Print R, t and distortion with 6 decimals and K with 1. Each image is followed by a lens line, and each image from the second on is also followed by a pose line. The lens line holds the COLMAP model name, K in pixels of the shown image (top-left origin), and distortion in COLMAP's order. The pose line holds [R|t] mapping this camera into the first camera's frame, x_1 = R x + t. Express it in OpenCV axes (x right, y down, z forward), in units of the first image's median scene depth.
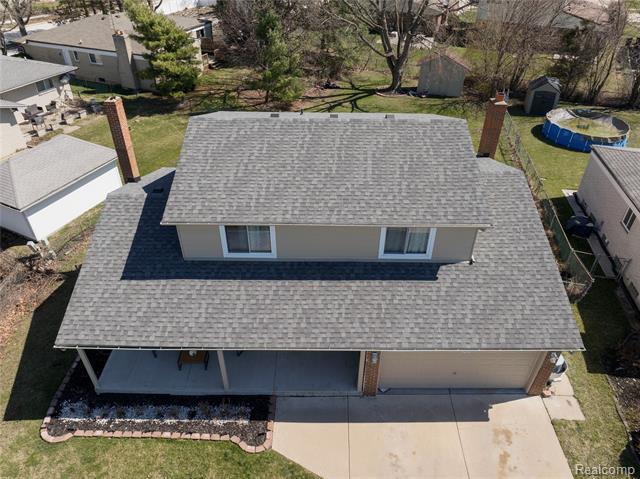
lens RADIAL K [[453.0, 0, 322.4], [0, 453.0, 238.6], [0, 0, 1]] dist [-0.045537, 0.013600]
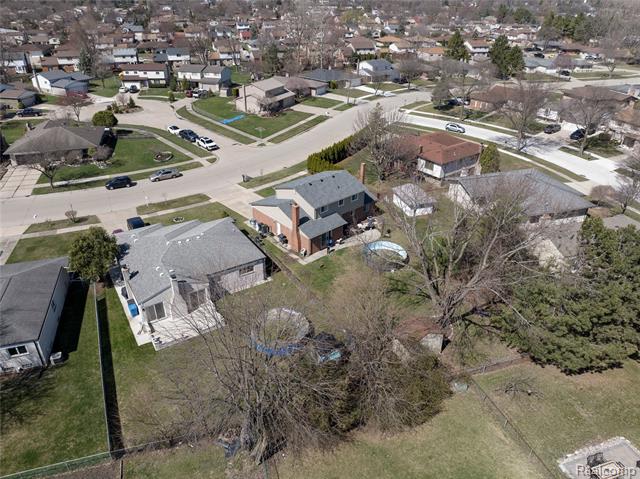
lens RADIAL K [[453.0, 0, 321.8], [0, 453.0, 241.2], [0, 0, 1]] dist [-0.045537, 0.013600]
pose [[-0.742930, 0.314361, -0.590959, 2.777270], [-0.412681, 0.479999, 0.774142, -3.391156], [0.527019, 0.819011, -0.226875, 2.617174]]
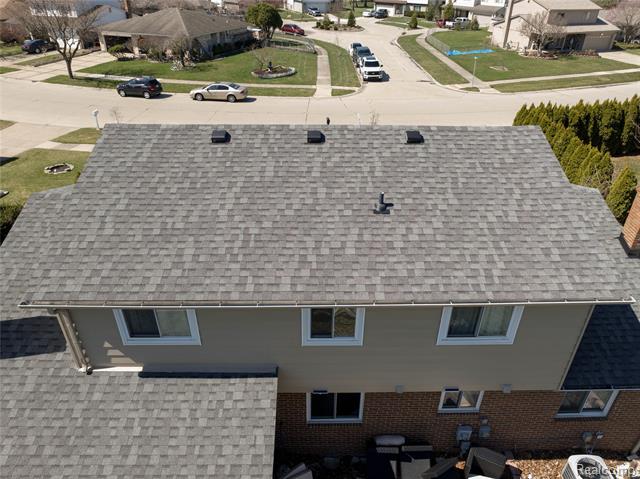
lens RADIAL K [[453.0, 0, 321.4], [0, 453.0, 237.8], [0, 0, 1]] dist [-0.045537, 0.013600]
pose [[-0.999726, -0.005087, -0.022839, 0.039592], [-0.023047, 0.382703, 0.923584, -0.893811], [0.004042, 0.923857, -0.382716, 1.562272]]
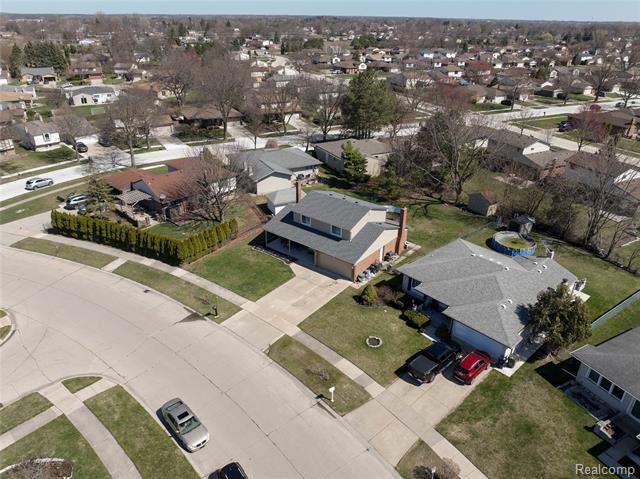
lens RADIAL K [[453.0, 0, 320.7], [0, 453.0, 237.9], [0, 0, 1]] dist [-0.045537, 0.013600]
pose [[0.779493, 0.277016, -0.561829, 2.326710], [-0.370651, 0.927011, -0.057176, 0.342850], [0.504983, 0.252810, 0.825275, -2.325430]]
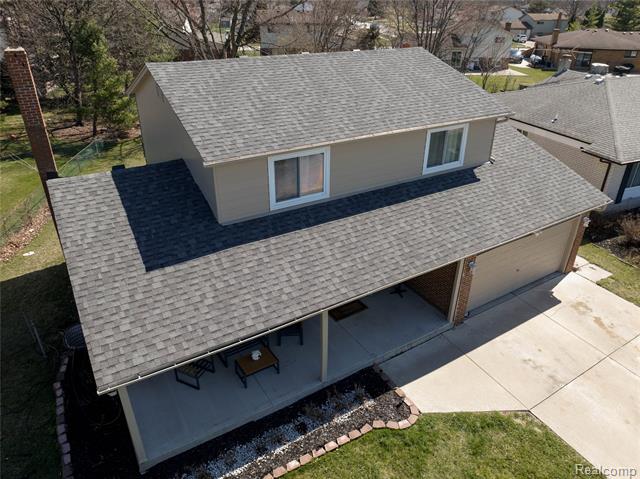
lens RADIAL K [[453.0, 0, 323.4], [0, 453.0, 239.4], [0, 0, 1]] dist [-0.045537, 0.013600]
pose [[0.849286, -0.249712, 0.465141, -0.522264], [0.309853, 0.949121, -0.056214, 0.162116], [-0.427438, 0.191867, 0.883450, 0.305308]]
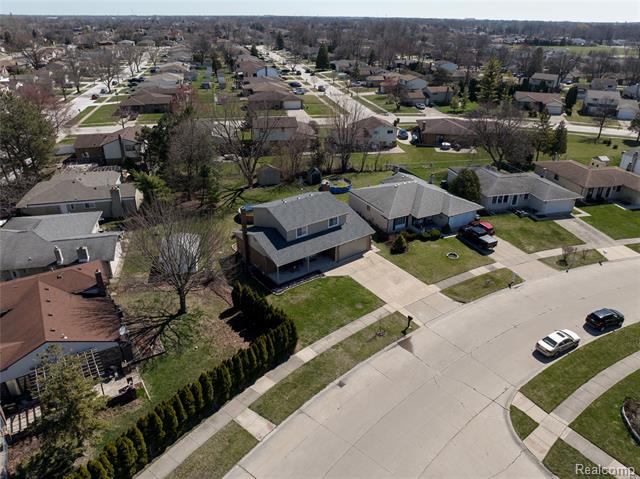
lens RADIAL K [[453.0, 0, 324.3], [0, 453.0, 237.4], [0, 0, 1]] dist [-0.045537, 0.013600]
pose [[0.792072, -0.267446, 0.548721, -2.183768], [0.353711, 0.933707, -0.055489, 0.338245], [-0.497505, 0.238040, 0.834162, -2.372696]]
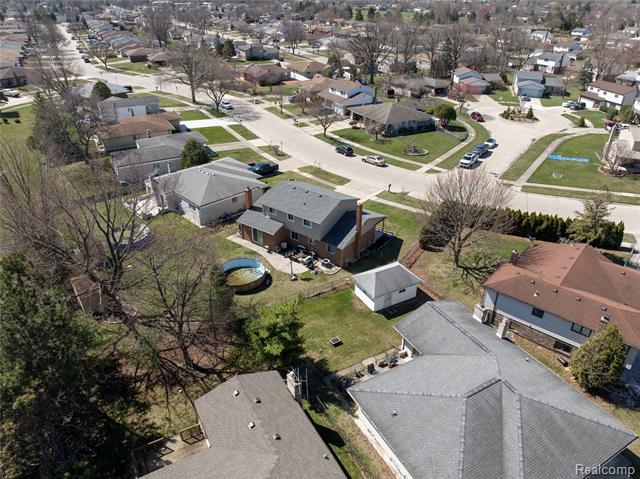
lens RADIAL K [[453.0, 0, 320.4], [0, 453.0, 236.5], [0, 0, 1]] dist [-0.045537, 0.013600]
pose [[-0.806360, -0.301419, 0.508851, -2.287281], [0.339304, 0.468936, 0.815458, -3.440259], [-0.484413, 0.830208, -0.275859, 2.566227]]
